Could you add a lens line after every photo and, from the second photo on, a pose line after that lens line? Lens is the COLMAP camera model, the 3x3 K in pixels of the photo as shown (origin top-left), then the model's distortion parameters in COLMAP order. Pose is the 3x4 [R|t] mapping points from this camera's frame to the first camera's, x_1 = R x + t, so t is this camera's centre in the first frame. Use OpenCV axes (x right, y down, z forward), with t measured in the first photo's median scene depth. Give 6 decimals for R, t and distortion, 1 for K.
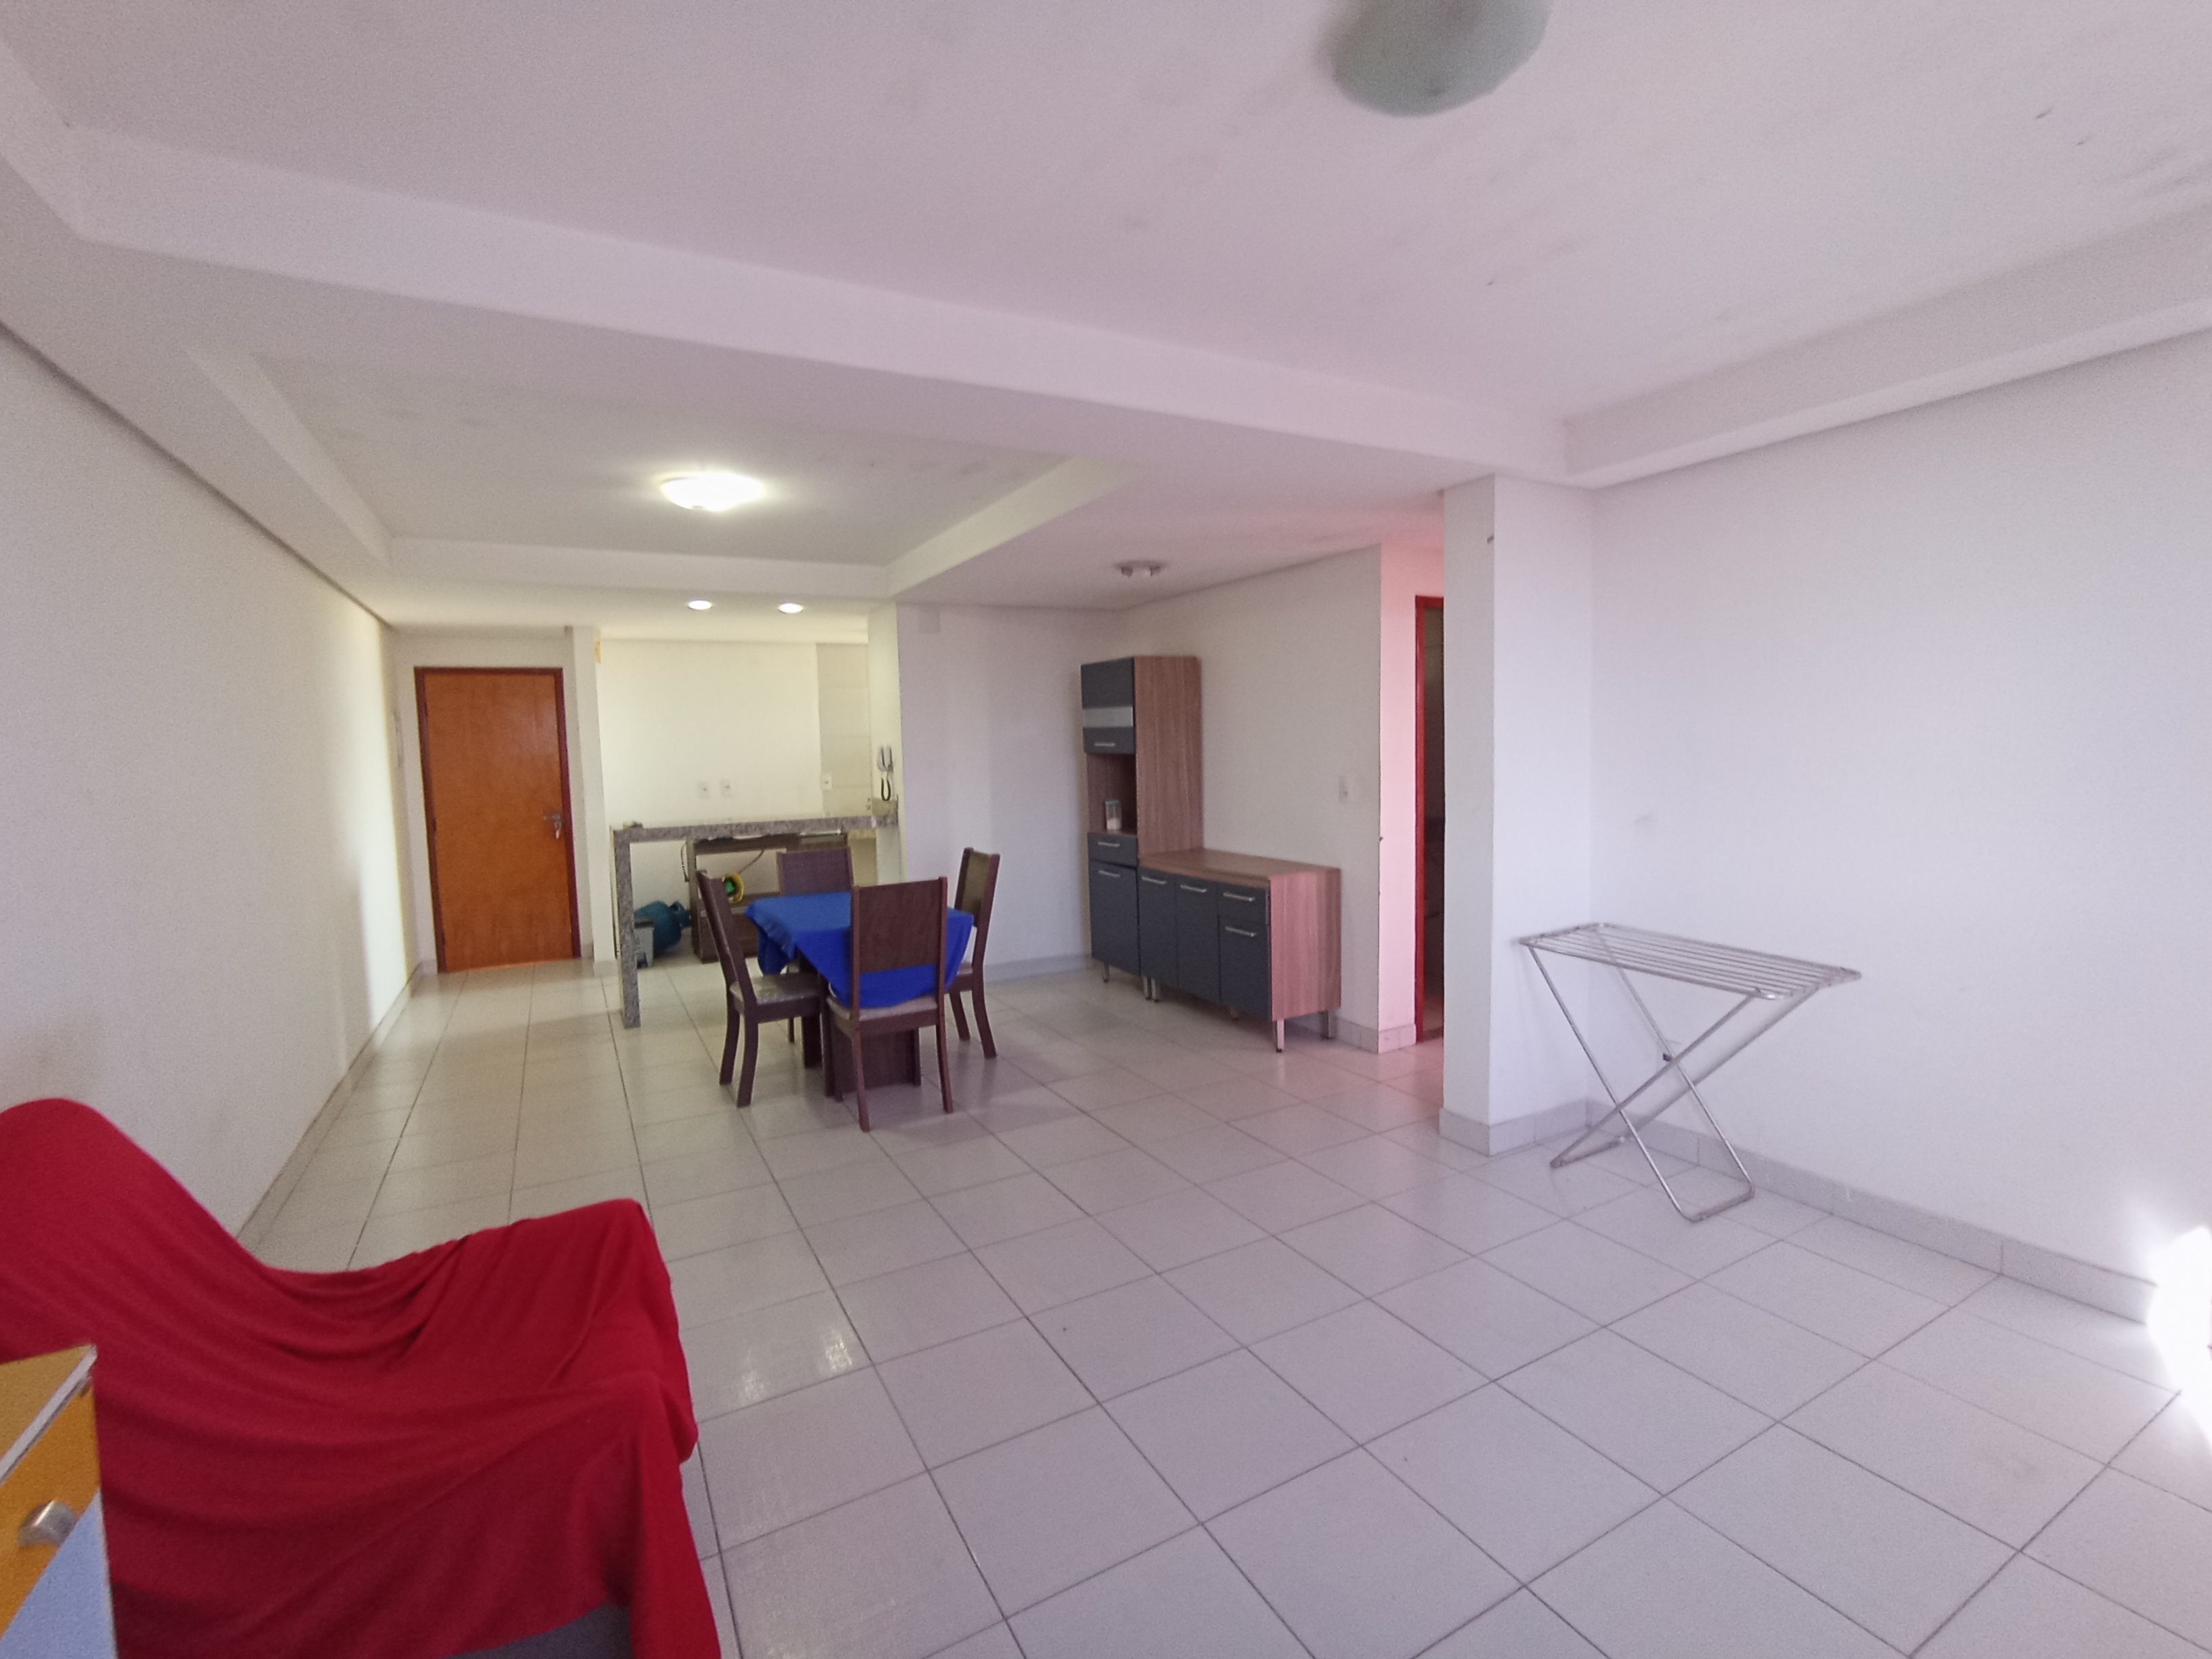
lens RADIAL K [[991.0, 0, 1106.0], [0, 991.0, 829.5], [0, 0, 1]] dist [-0.045545, 0.019835]
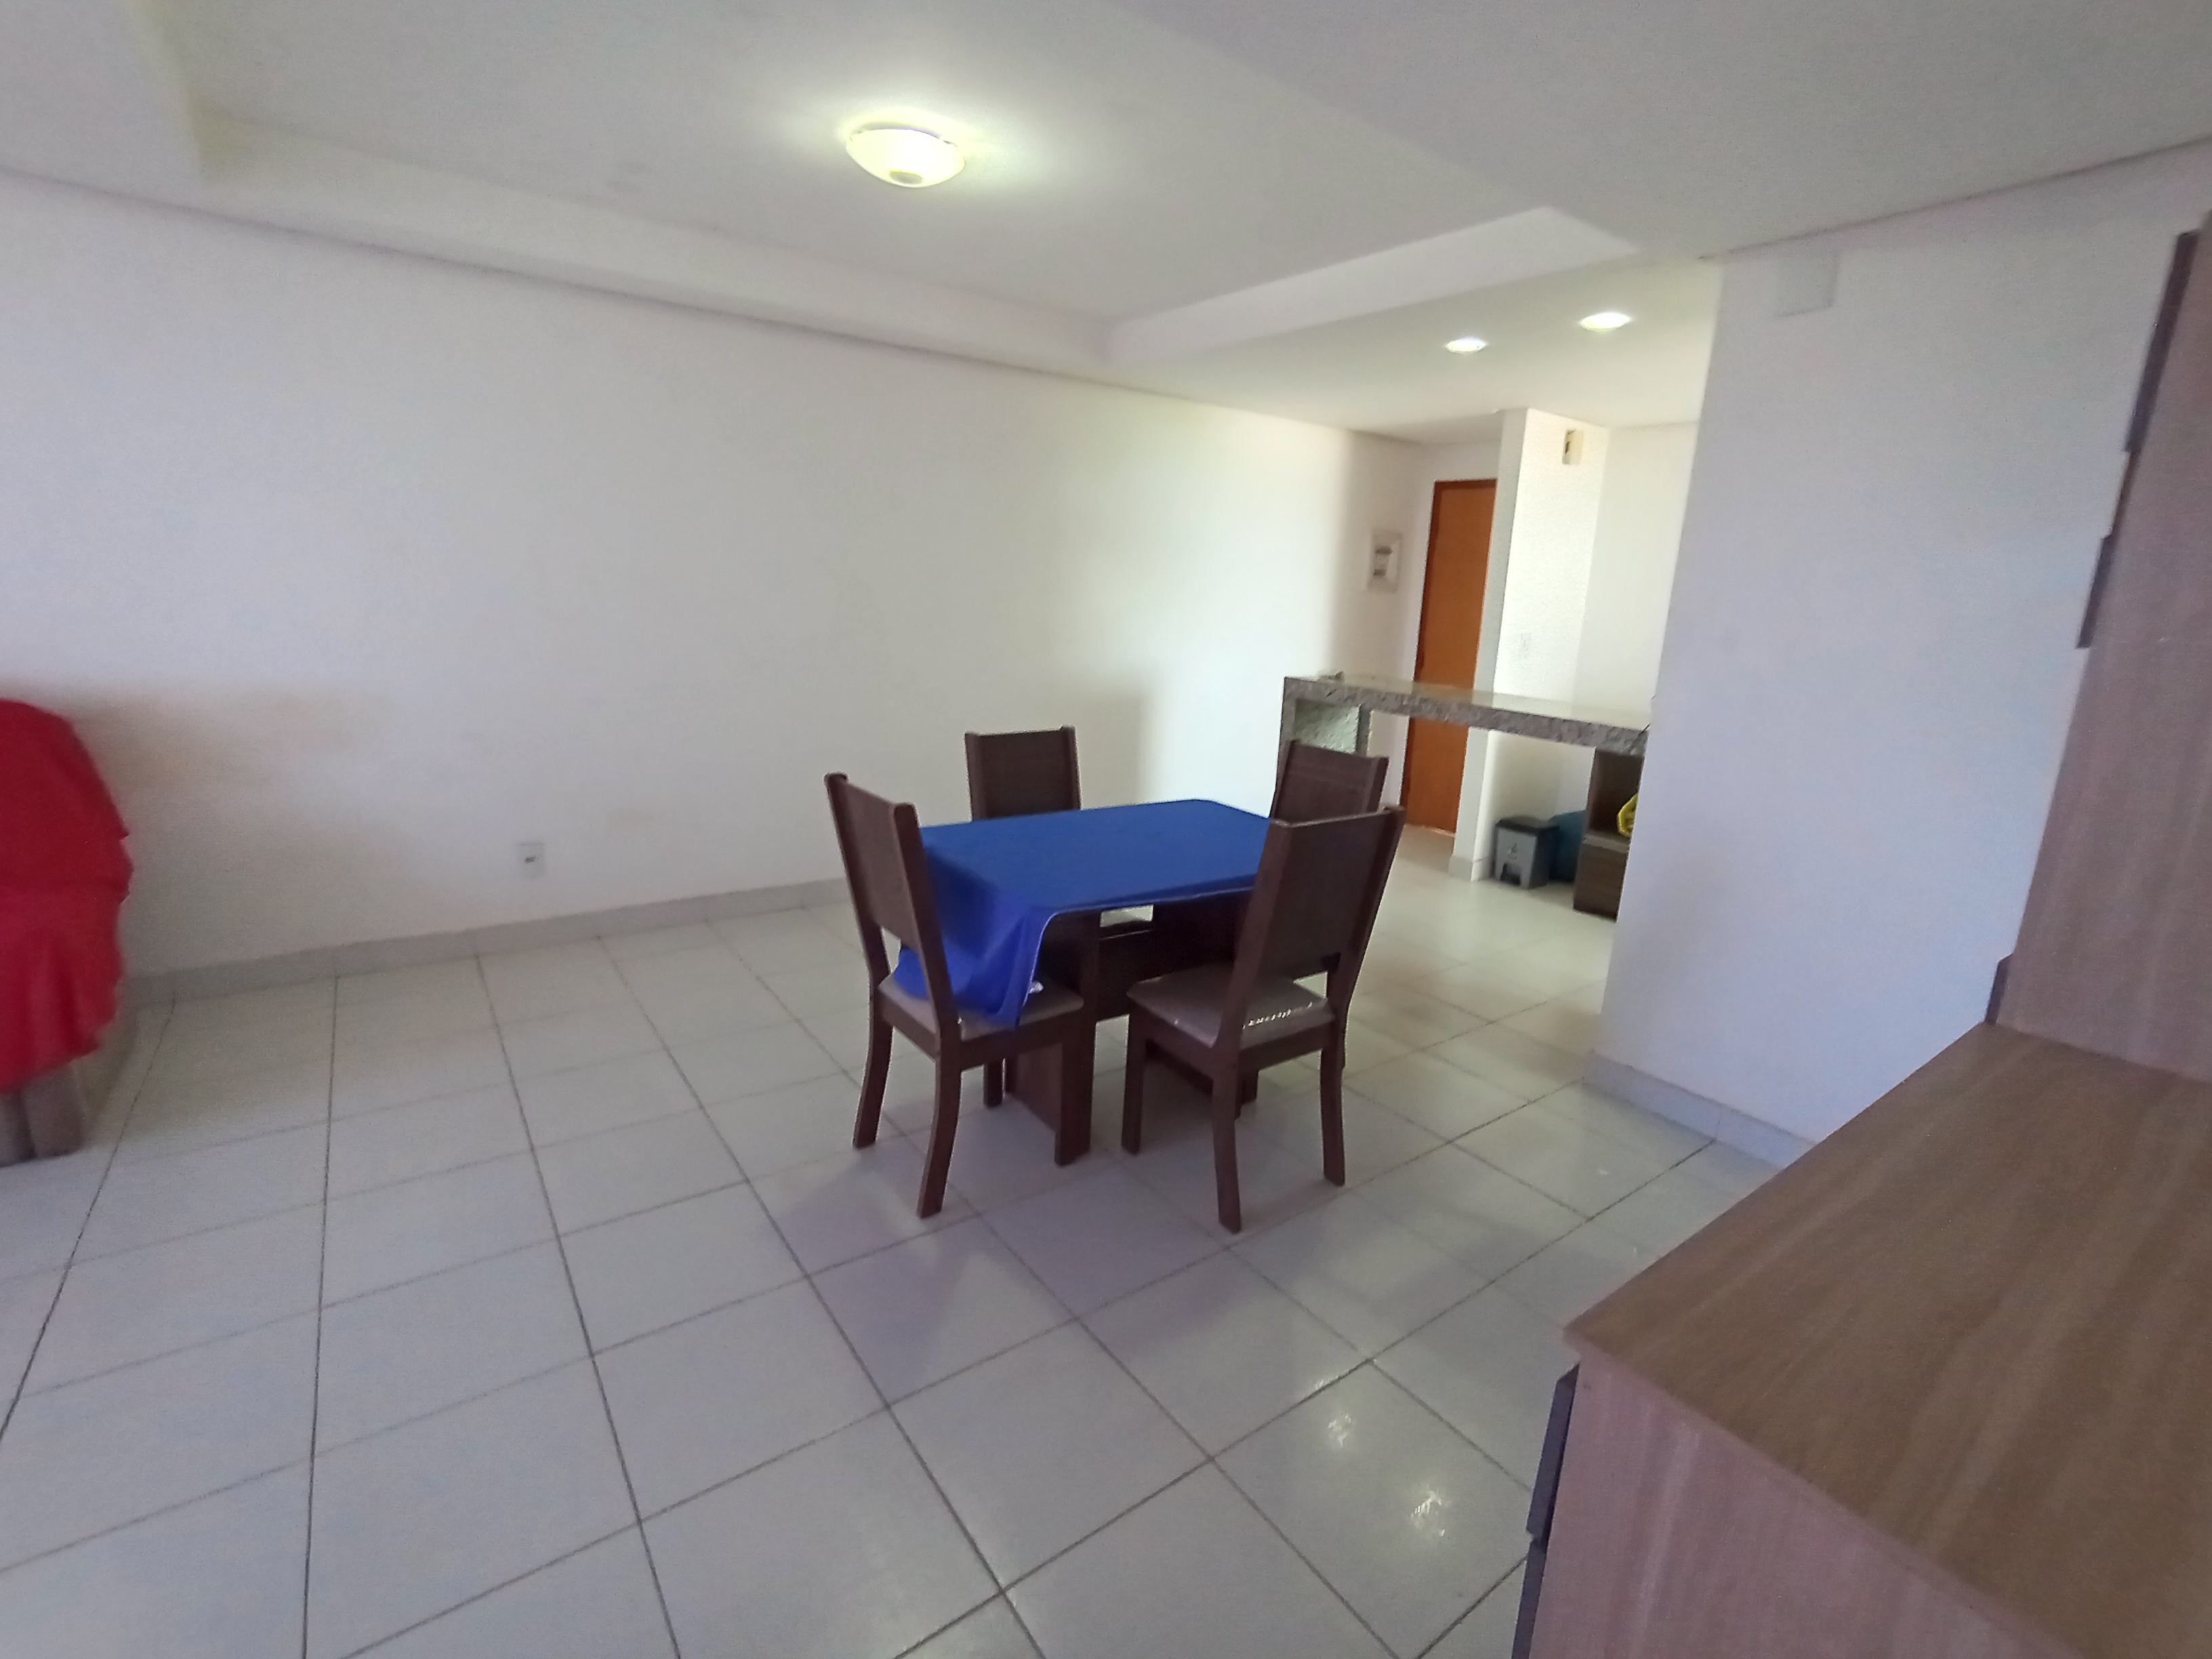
lens RADIAL K [[991.0, 0, 1106.0], [0, 991.0, 829.5], [0, 0, 1]] dist [-0.045545, 0.019835]
pose [[0.130062, 0.277196, -0.951970, 0.226286], [-0.142652, 0.955367, 0.258696, -0.058842], [0.981190, 0.102154, 0.163800, 0.674423]]
